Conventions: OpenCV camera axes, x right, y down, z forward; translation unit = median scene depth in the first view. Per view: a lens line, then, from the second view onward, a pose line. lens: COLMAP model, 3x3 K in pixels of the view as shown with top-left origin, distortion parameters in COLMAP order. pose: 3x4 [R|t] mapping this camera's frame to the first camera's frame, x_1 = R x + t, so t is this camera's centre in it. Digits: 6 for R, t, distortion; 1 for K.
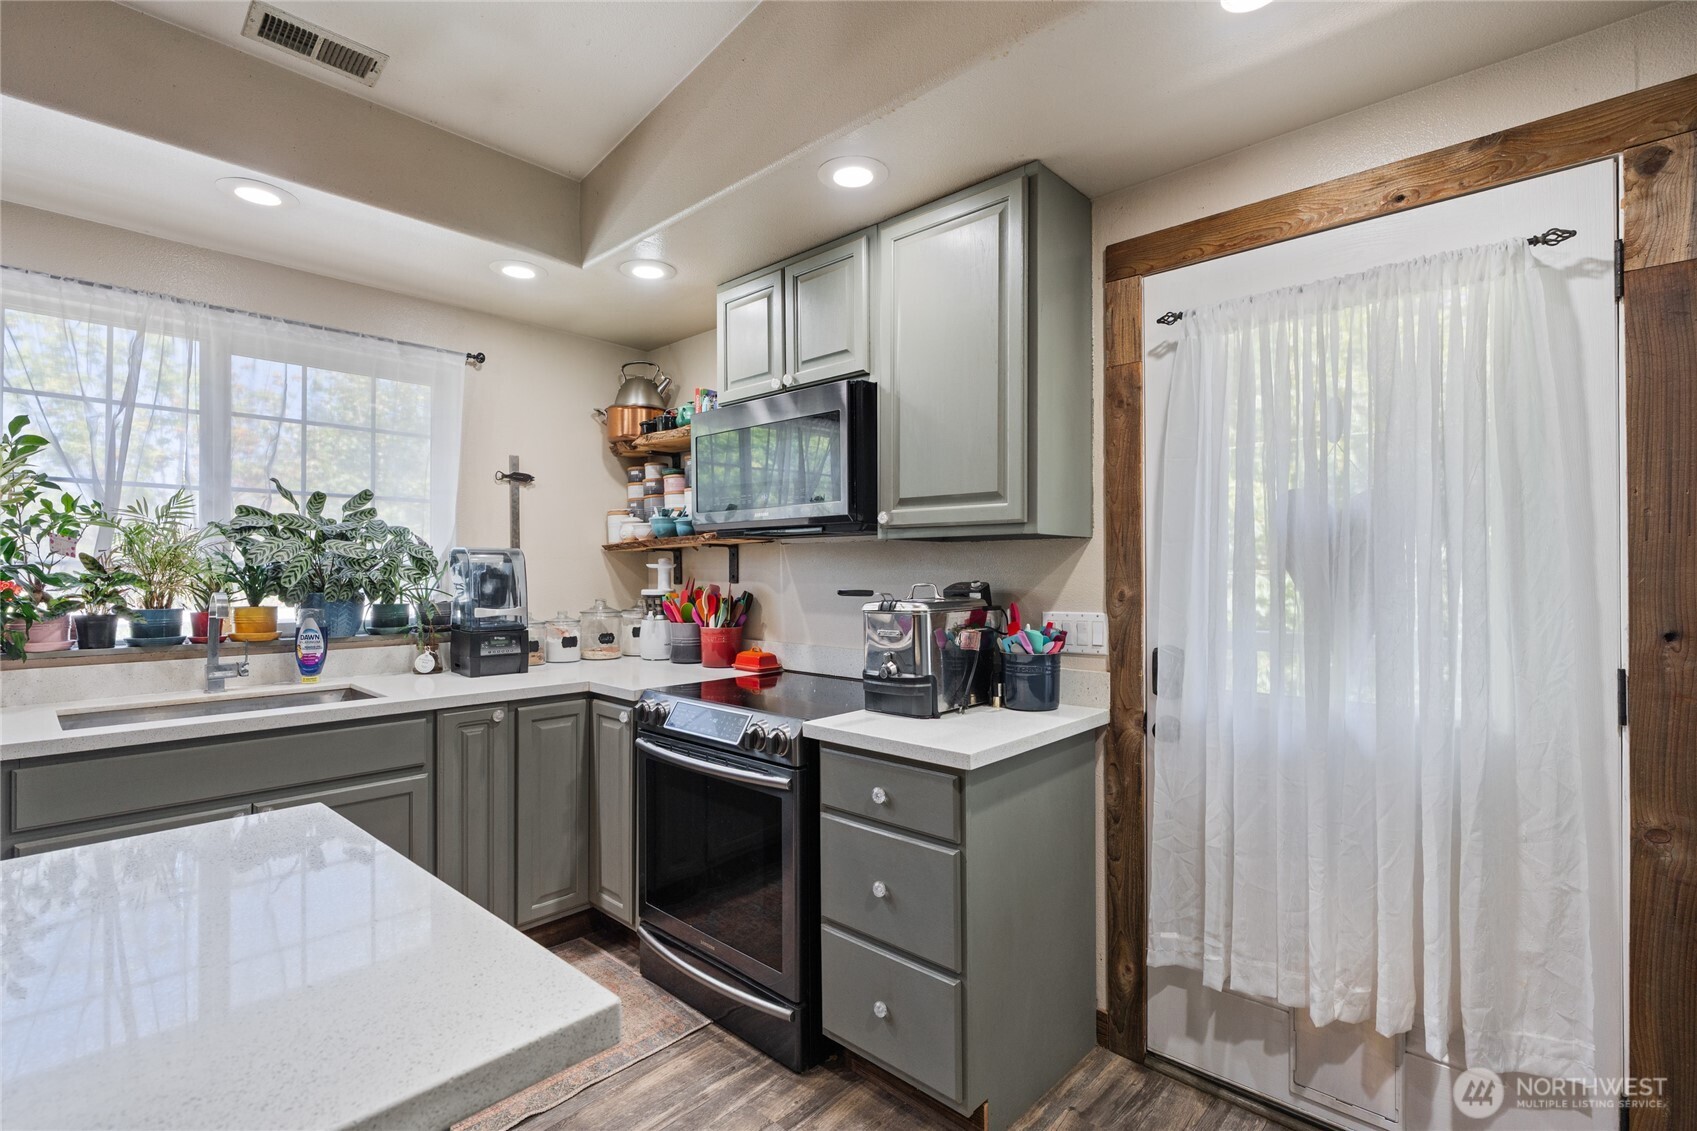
lens RADIAL K [[793.6, 0, 848.5], [0, 793.6, 565.5], [0, 0, 1]] dist [-0.000636, 0.000247]
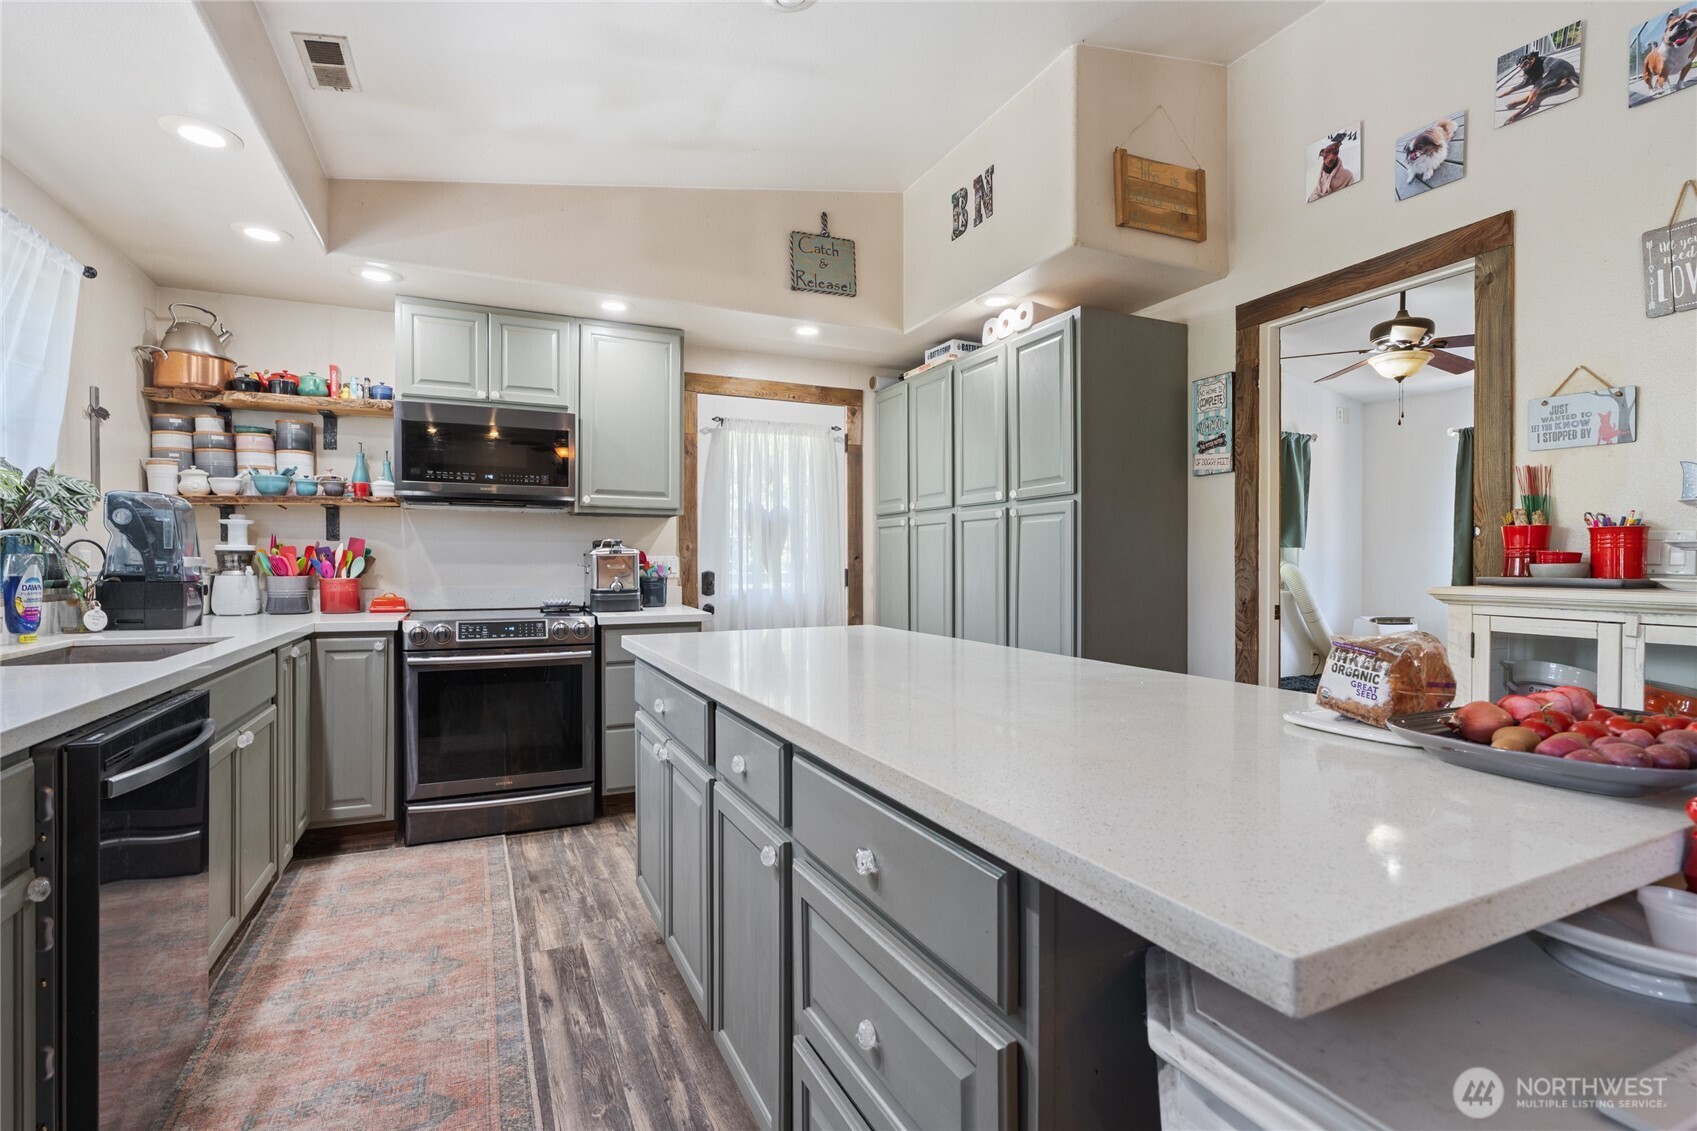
lens RADIAL K [[793.6, 0, 848.5], [0, 793.6, 565.5], [0, 0, 1]] dist [-0.000636, 0.000247]
pose [[0.375705, -0.004385, 0.926729, -1.374677], [-0.008817, 0.999927, 0.008306, 0.063533], [-0.926697, -0.011292, 0.375639, -0.142007]]
